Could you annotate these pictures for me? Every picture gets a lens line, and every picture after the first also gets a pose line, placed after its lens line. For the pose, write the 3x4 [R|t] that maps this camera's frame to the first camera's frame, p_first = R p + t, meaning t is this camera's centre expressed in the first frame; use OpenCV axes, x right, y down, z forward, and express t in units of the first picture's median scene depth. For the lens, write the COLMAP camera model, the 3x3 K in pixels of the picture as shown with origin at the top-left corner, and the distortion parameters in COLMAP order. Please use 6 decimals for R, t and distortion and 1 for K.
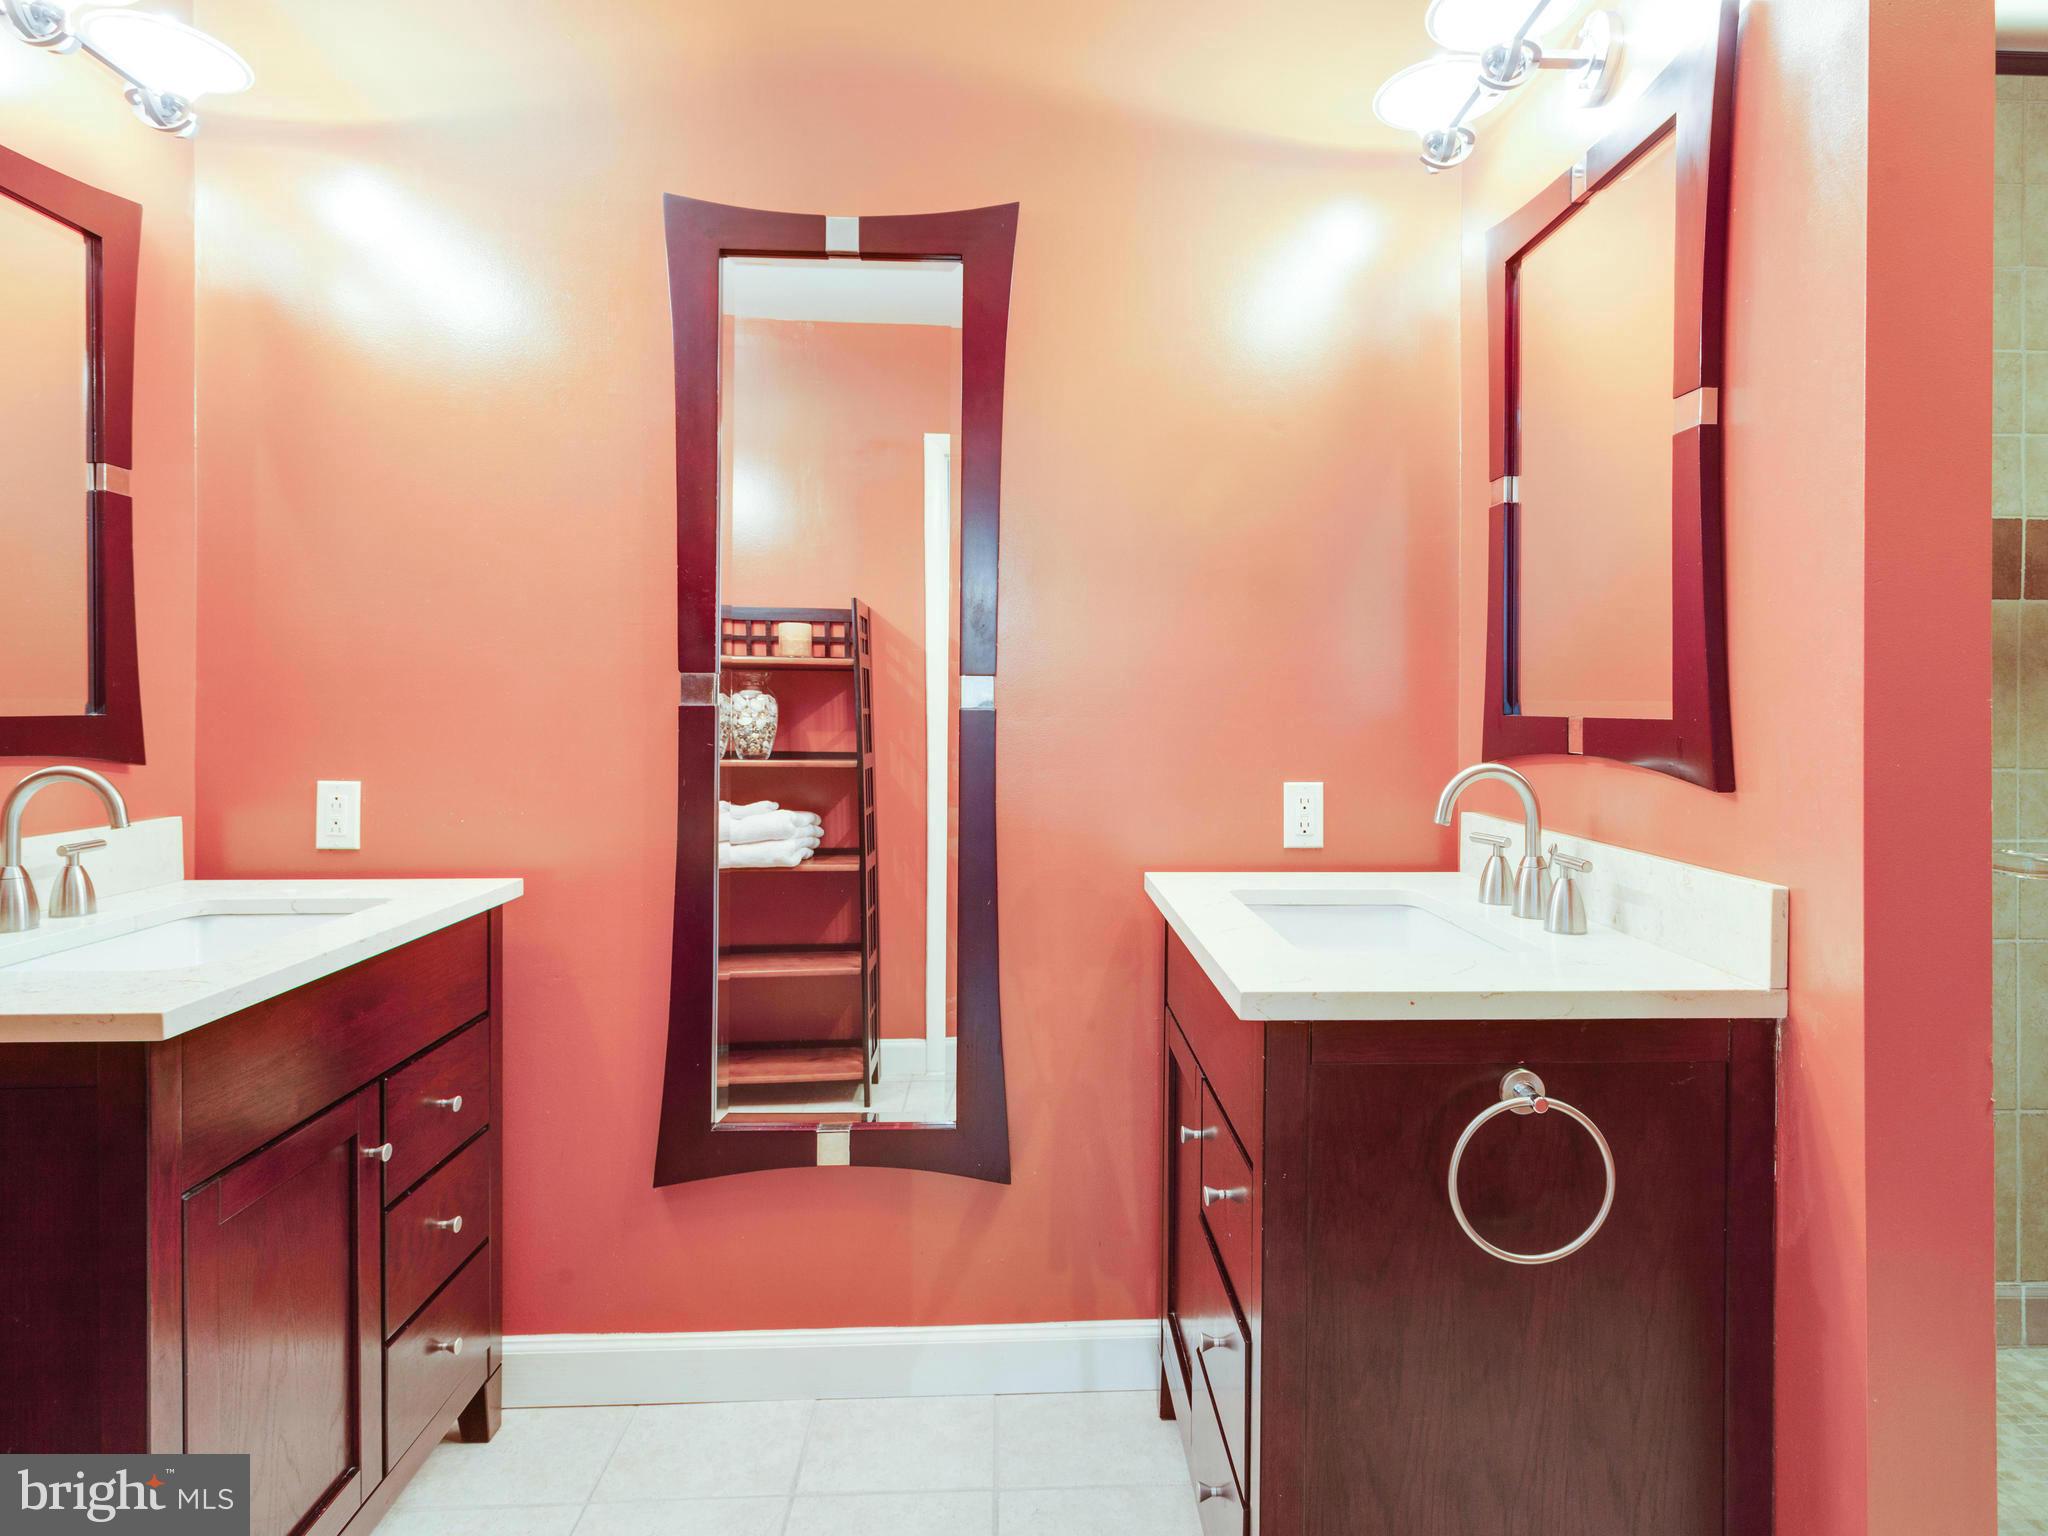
lens RADIAL K [[1123.6, 0, 1012.4], [0, 1123.6, 772.2], [0, 0, 1]] dist [0.001124, 0.000389]
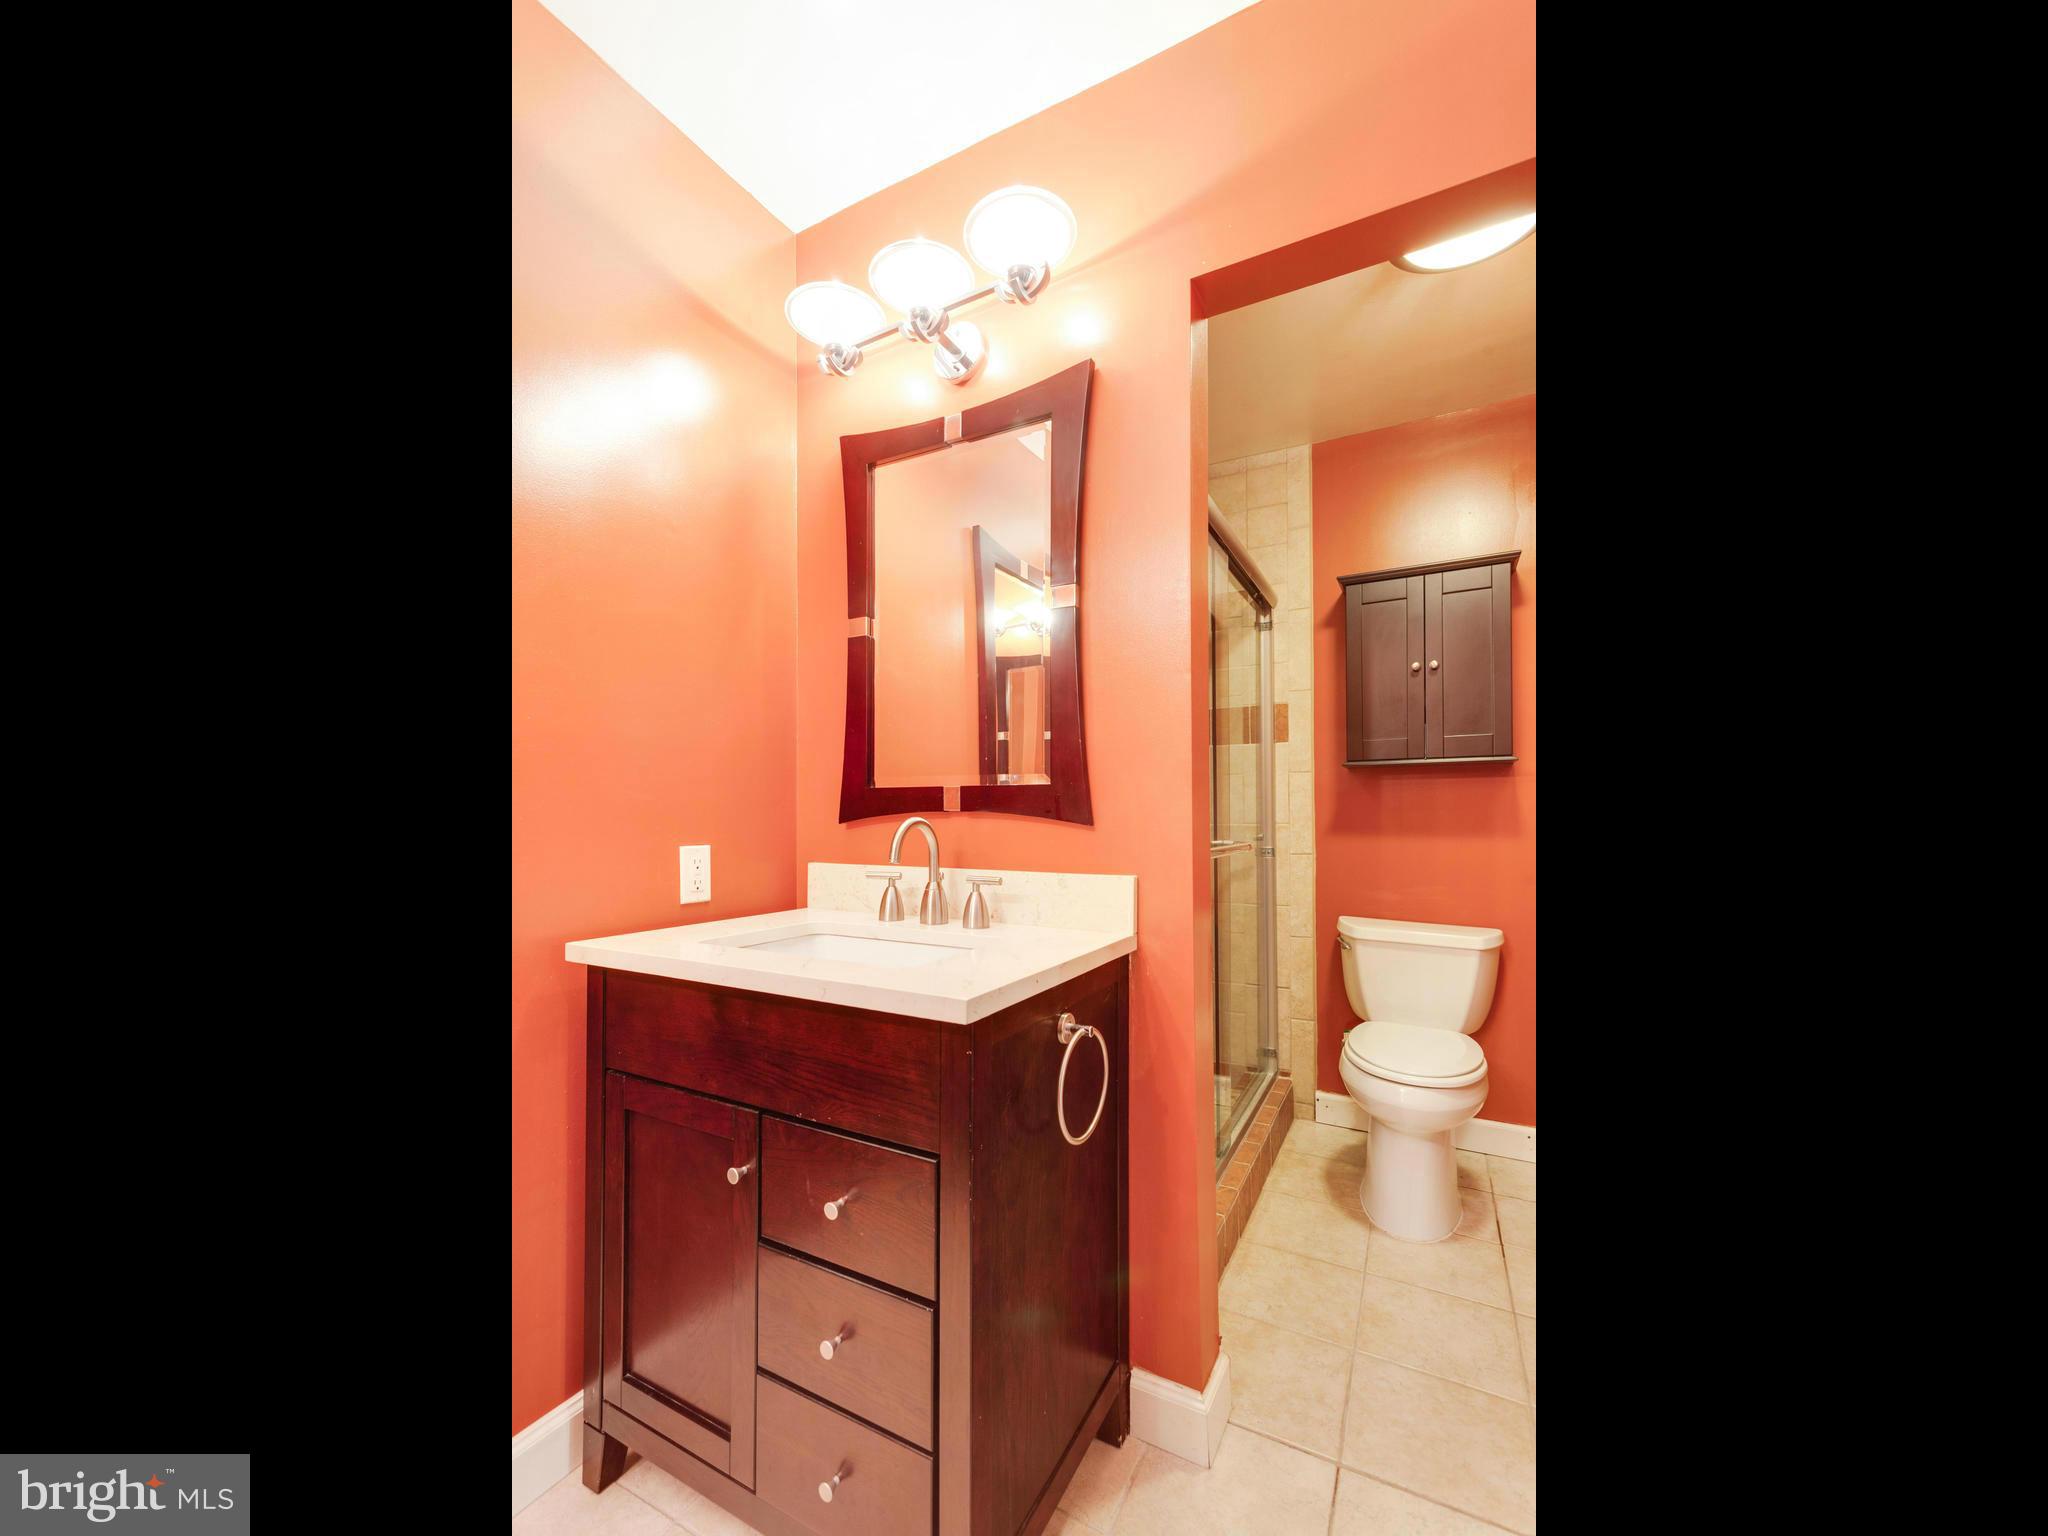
lens RADIAL K [[1102.6, 0, 1024.0], [0, 1102.6, 768.0], [0, 0, 1]] dist [0.002544, 0.001122]
pose [[0.634443, 0.000997, 0.772969, -0.521987], [0.055277, 0.997380, -0.046656, 0.000311], [-0.770991, 0.072328, 0.632726, 0.000437]]
